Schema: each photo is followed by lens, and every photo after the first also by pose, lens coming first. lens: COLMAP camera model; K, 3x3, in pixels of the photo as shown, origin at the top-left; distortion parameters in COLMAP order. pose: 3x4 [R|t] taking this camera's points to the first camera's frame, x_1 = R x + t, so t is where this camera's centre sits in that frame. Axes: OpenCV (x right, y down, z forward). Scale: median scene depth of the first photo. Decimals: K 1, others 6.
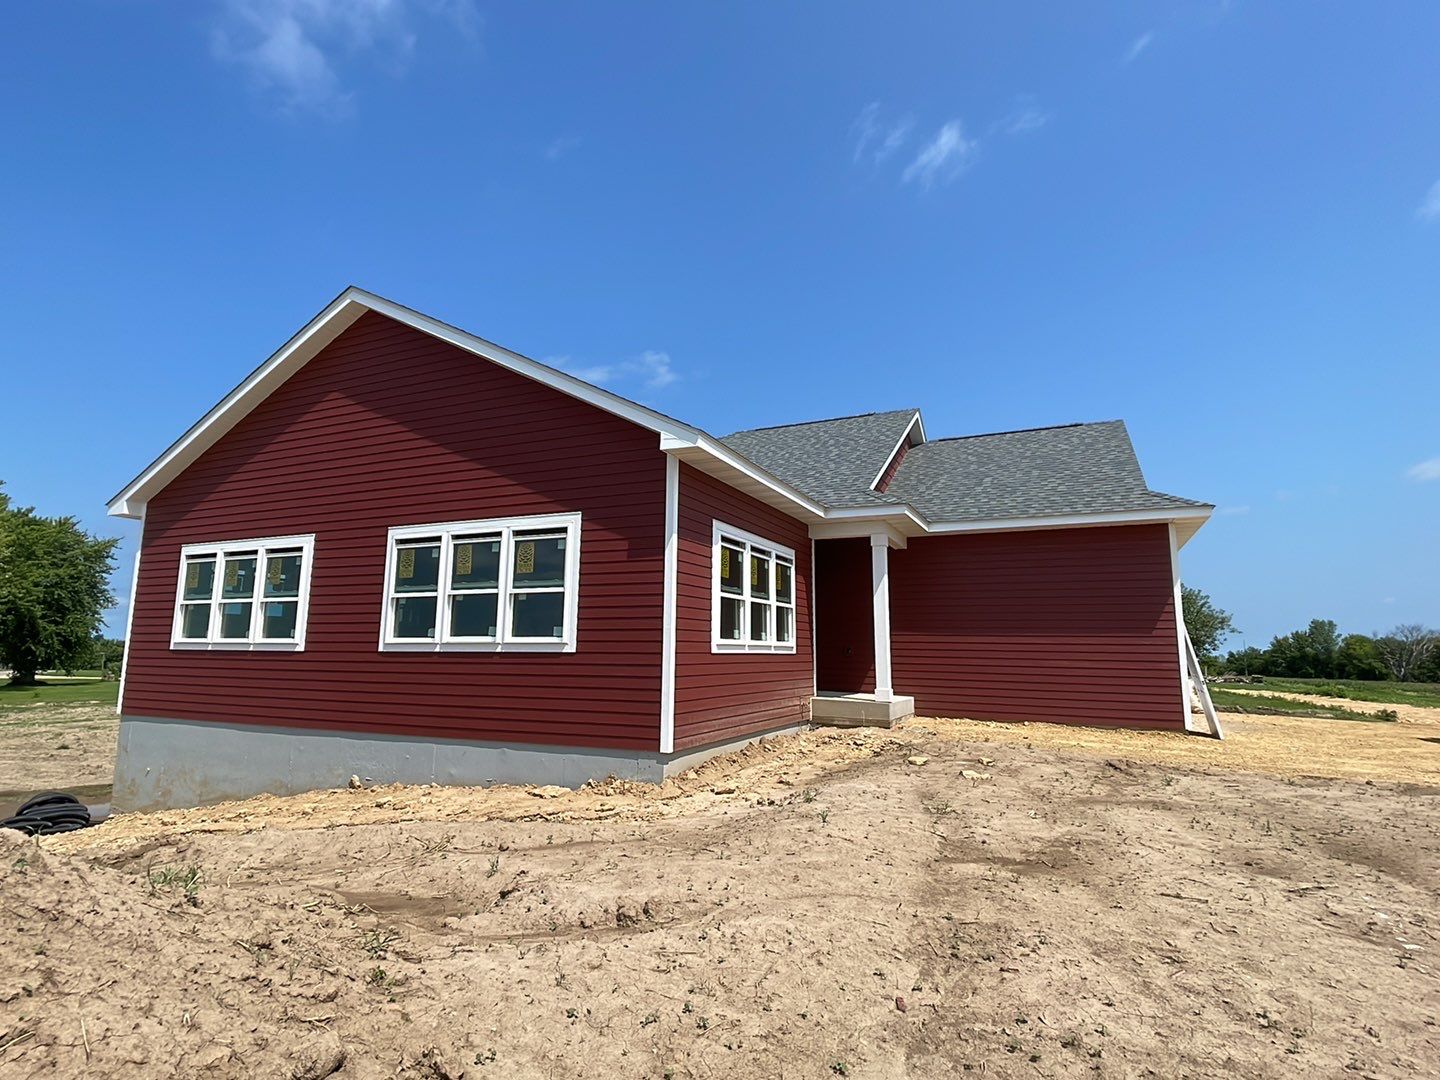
lens RADIAL K [[744.1, 0, 720.0], [0, 744.1, 540.0], [0, 0, 1]] dist [0.033063, -0.034422]
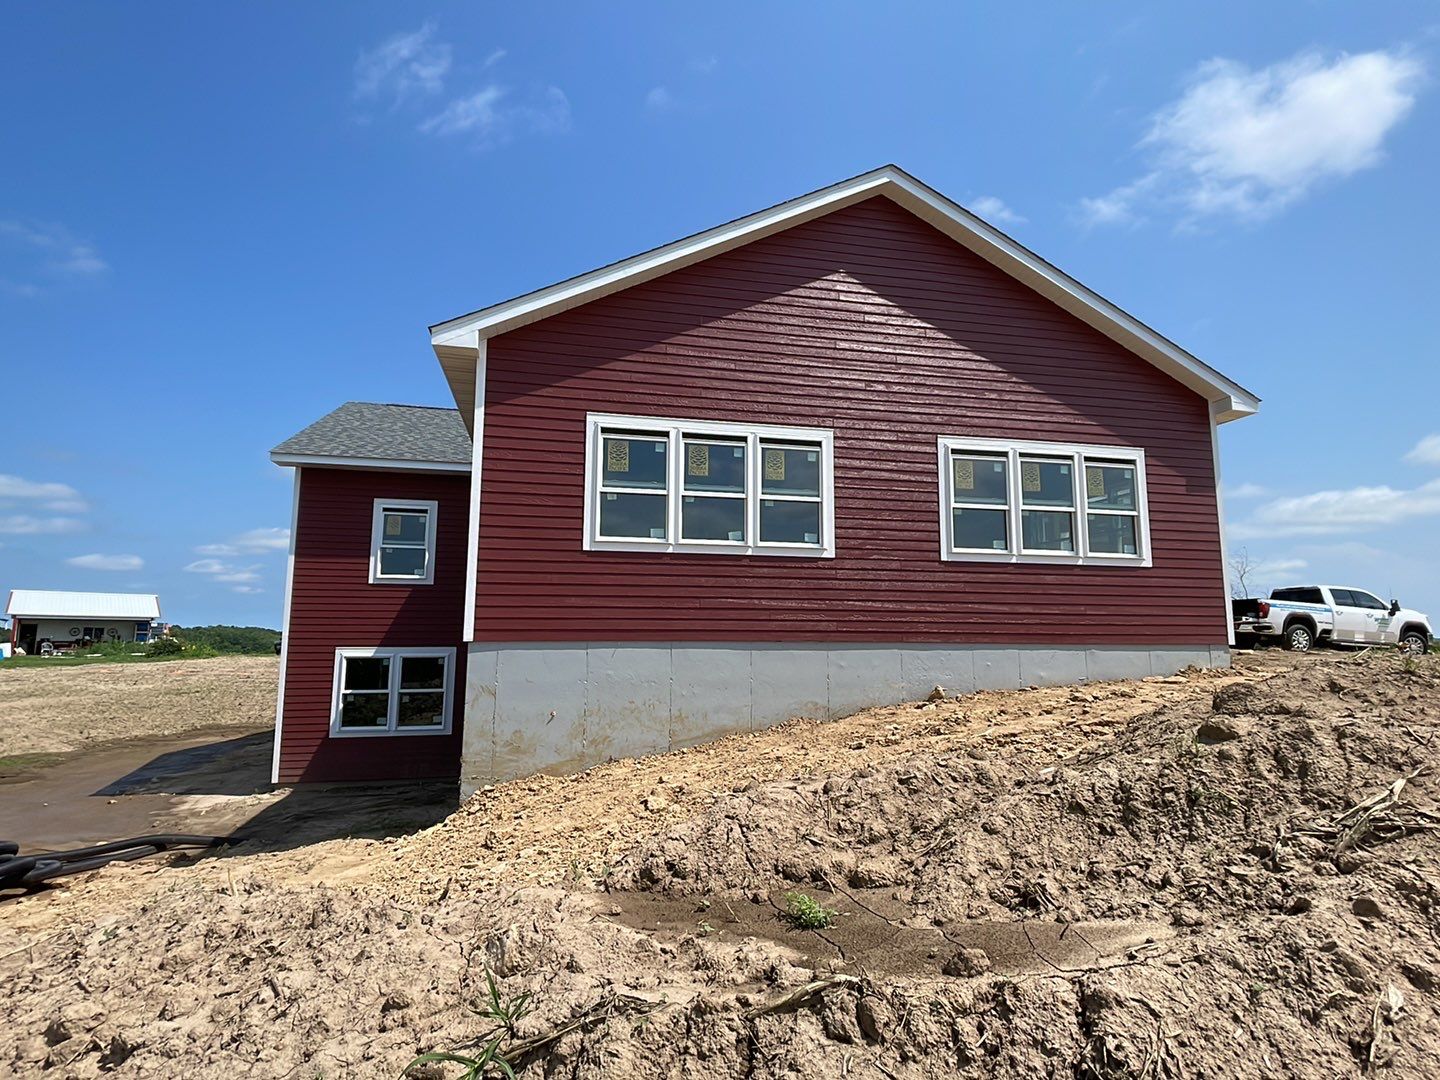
lens RADIAL K [[595.4, 0, 719.5], [0, 595.4, 496.4], [0, 0, 1]] dist [0.023458, 0.000054]
pose [[0.821772, 0.068705, 0.565659, -0.828851], [-0.105212, 0.993931, 0.032126, 0.050599], [-0.560018, -0.085914, 0.824014, 0.377586]]
